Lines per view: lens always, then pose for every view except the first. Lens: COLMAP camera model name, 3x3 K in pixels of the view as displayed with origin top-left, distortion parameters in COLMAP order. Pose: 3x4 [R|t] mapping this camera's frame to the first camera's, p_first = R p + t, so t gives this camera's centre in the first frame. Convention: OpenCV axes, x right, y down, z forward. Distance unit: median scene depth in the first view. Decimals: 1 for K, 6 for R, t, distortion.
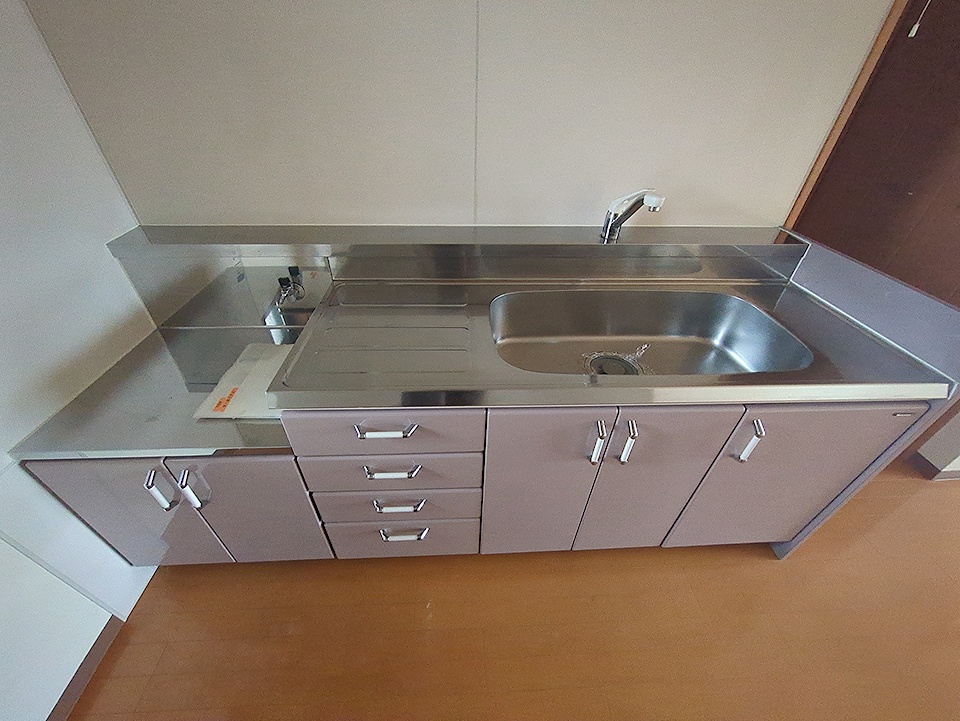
lens RADIAL K [[376.7, 0, 480.0], [0, 376.7, 360.5], [0, 0, 1]] dist [-0.000416, 0.000033]
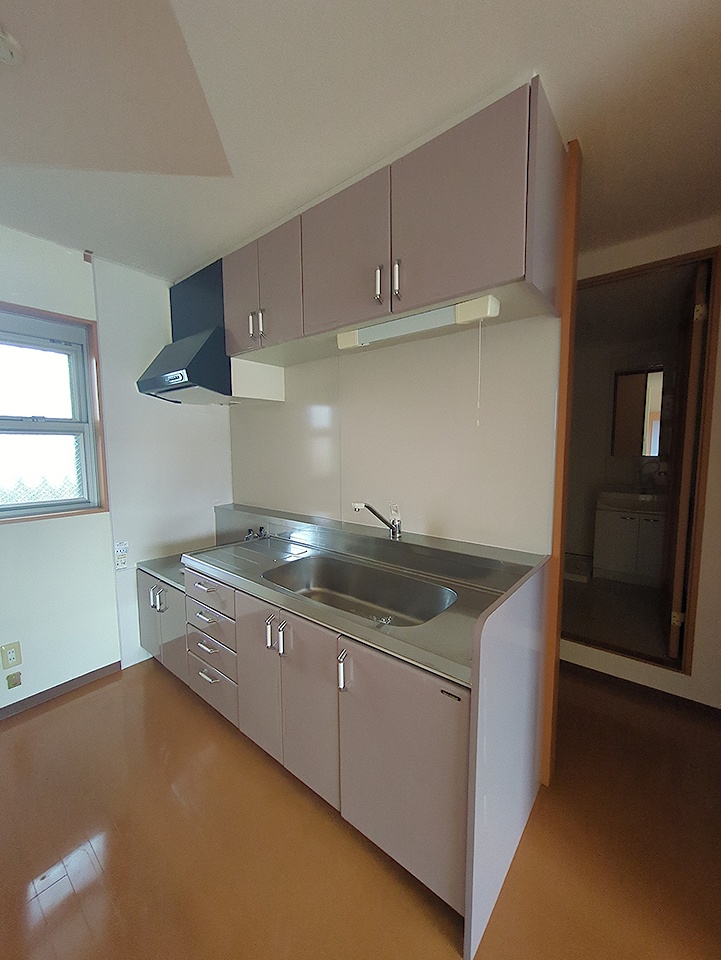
lens RADIAL K [[376.7, 0, 360.5], [0, 376.7, 480.0], [0, 0, 1]] dist [-0.000416, 0.000033]
pose [[0.729486, 0.043186, -0.682631, 1.268283], [-0.400431, 0.836070, -0.375023, 0.085274], [0.554532, 0.546921, 0.627194, -0.101157]]
